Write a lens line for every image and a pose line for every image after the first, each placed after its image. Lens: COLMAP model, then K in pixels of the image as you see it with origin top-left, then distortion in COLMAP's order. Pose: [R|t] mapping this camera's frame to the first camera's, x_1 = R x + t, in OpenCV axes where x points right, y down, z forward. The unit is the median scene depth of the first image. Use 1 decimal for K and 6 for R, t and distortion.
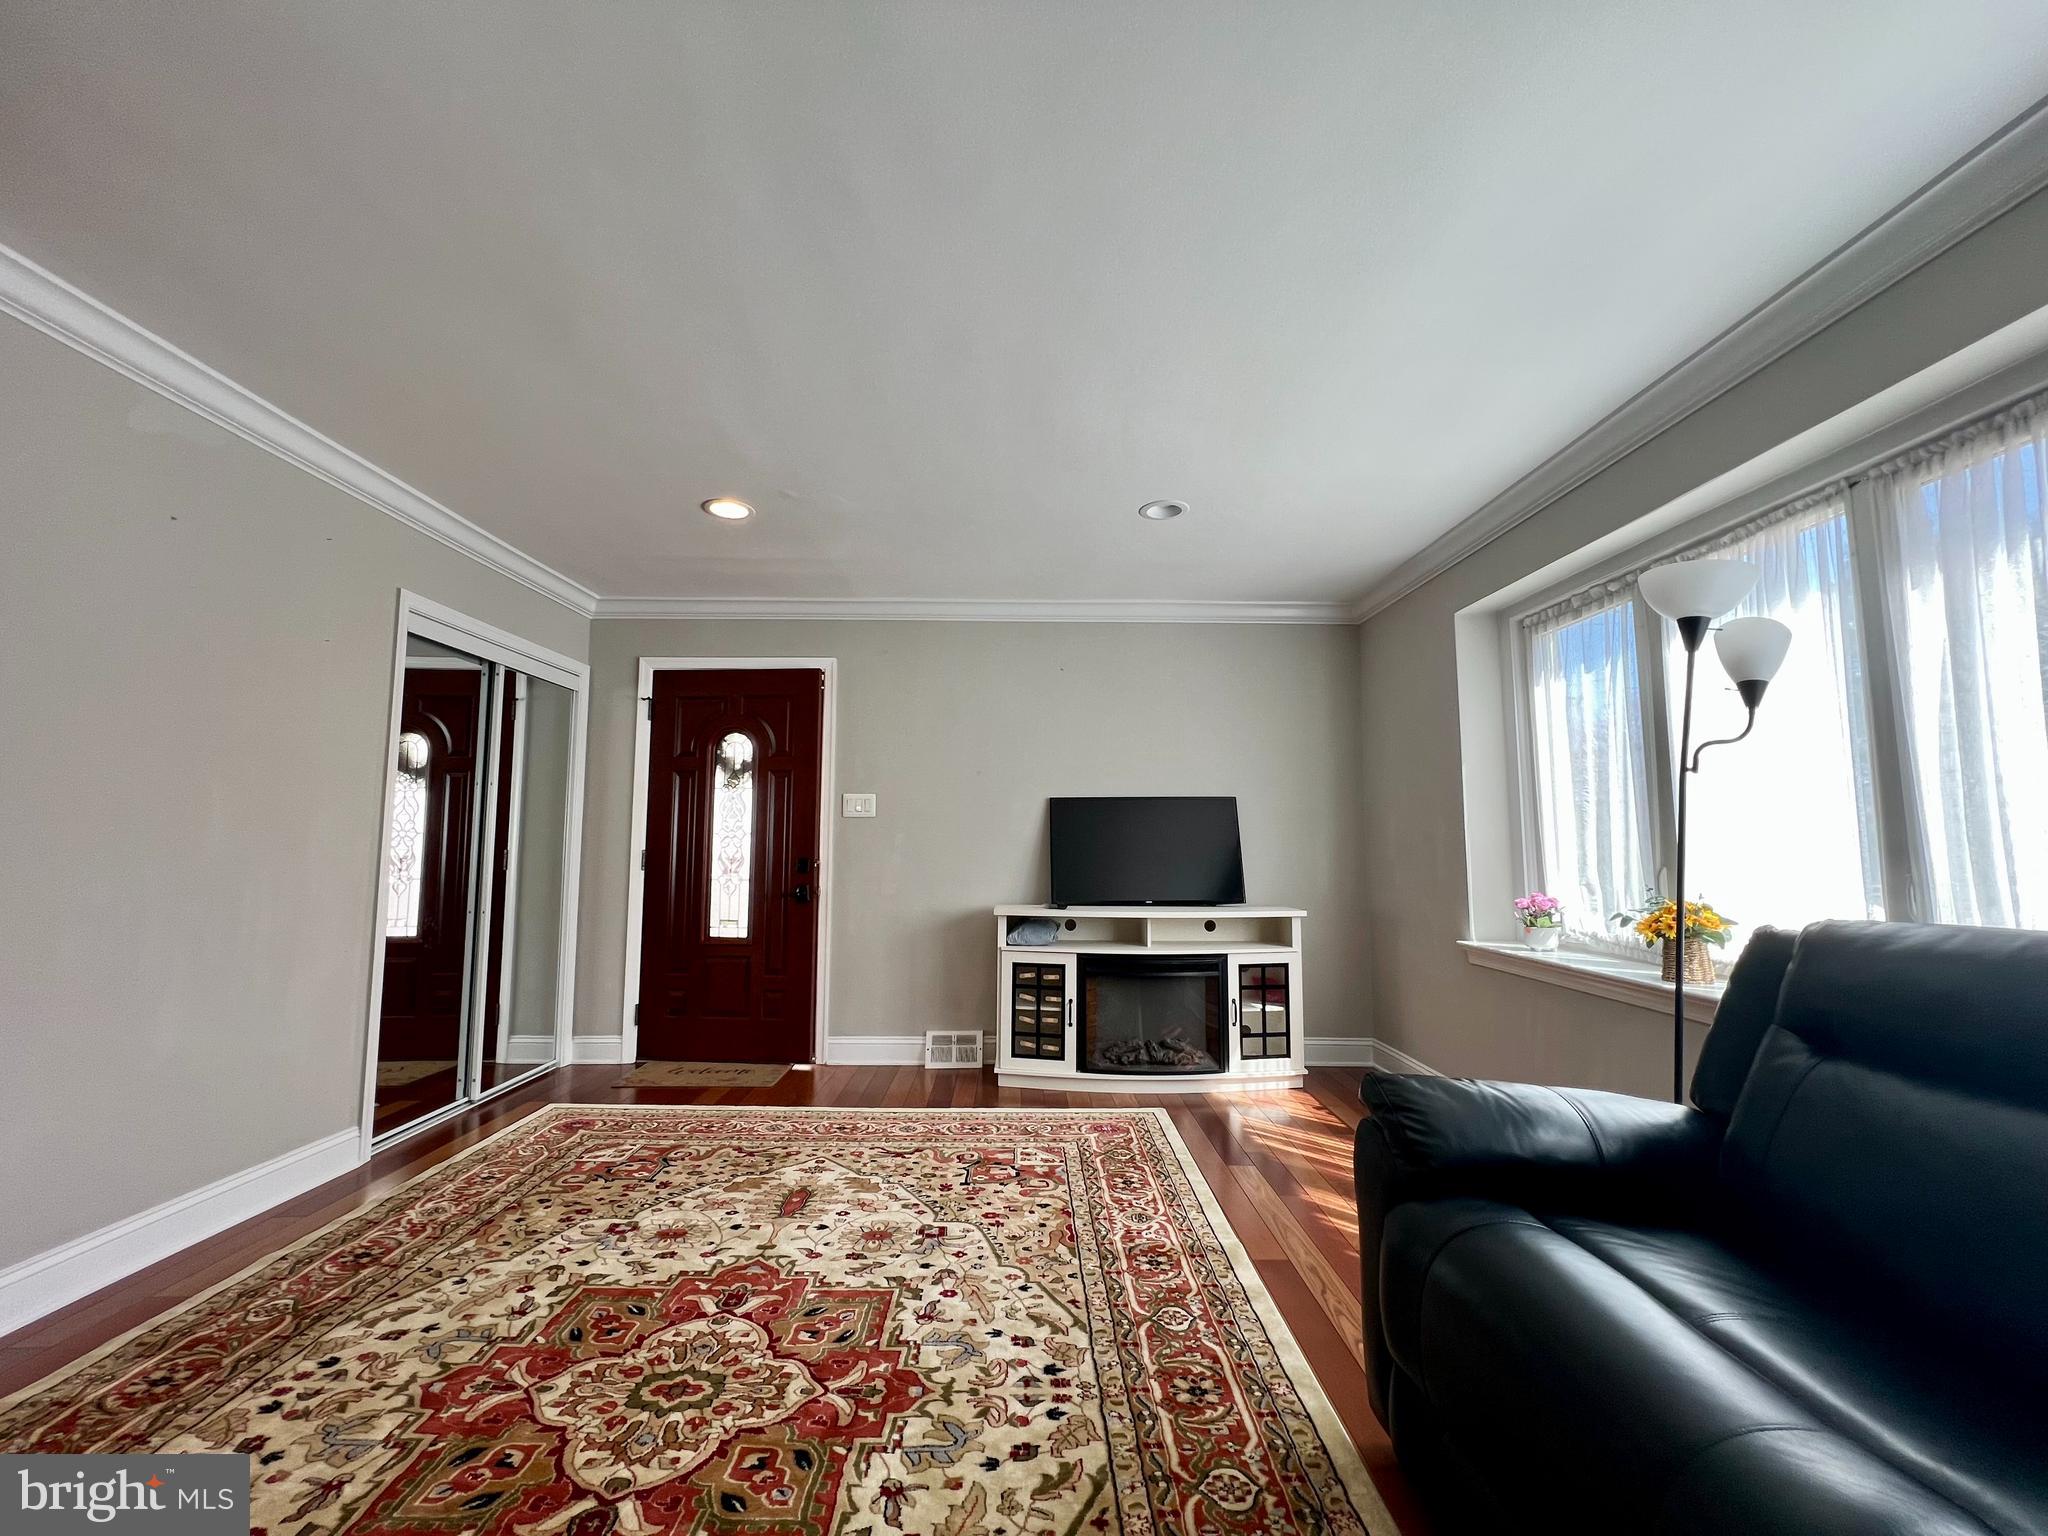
lens RADIAL K [[821.1, 0, 1025.4], [0, 821.1, 771.7], [0, 0, 1]] dist [-0.004111, 0.000767]
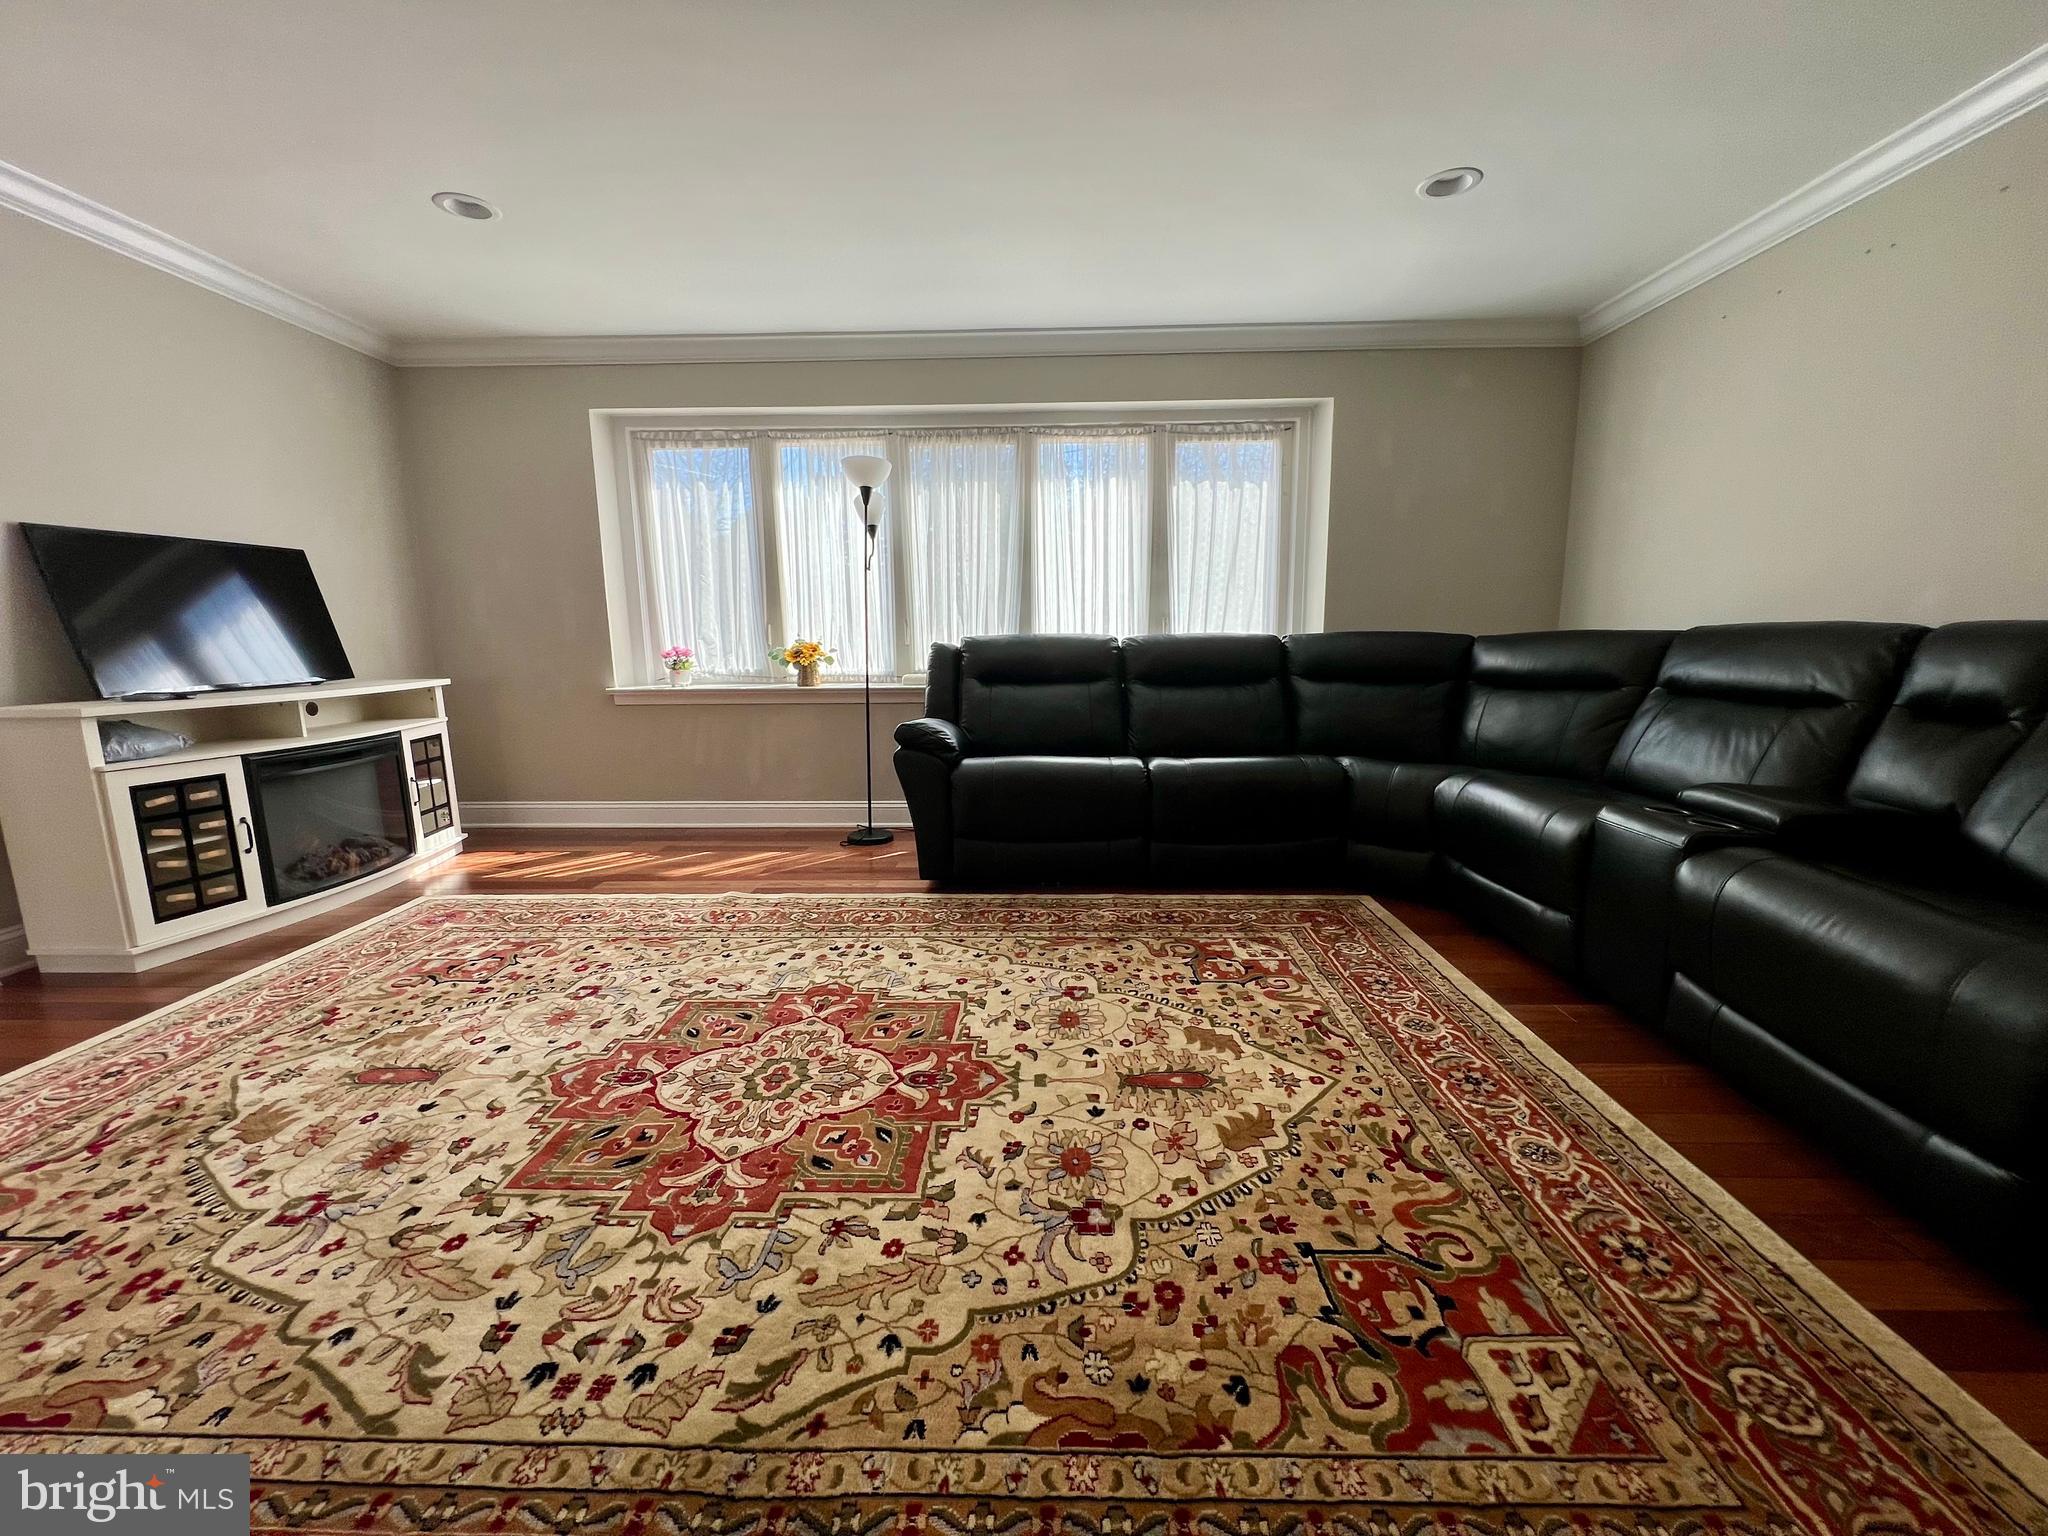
lens RADIAL K [[823.7, 0, 1021.1], [0, 823.7, 770.8], [0, 0, 1]] dist [-0.003007, 0.000463]
pose [[0.036356, -0.172806, 0.984285, -0.975482], [-0.080693, 0.981212, 0.175247, 0.079479], [-0.996076, -0.085797, 0.021728, 0.456288]]
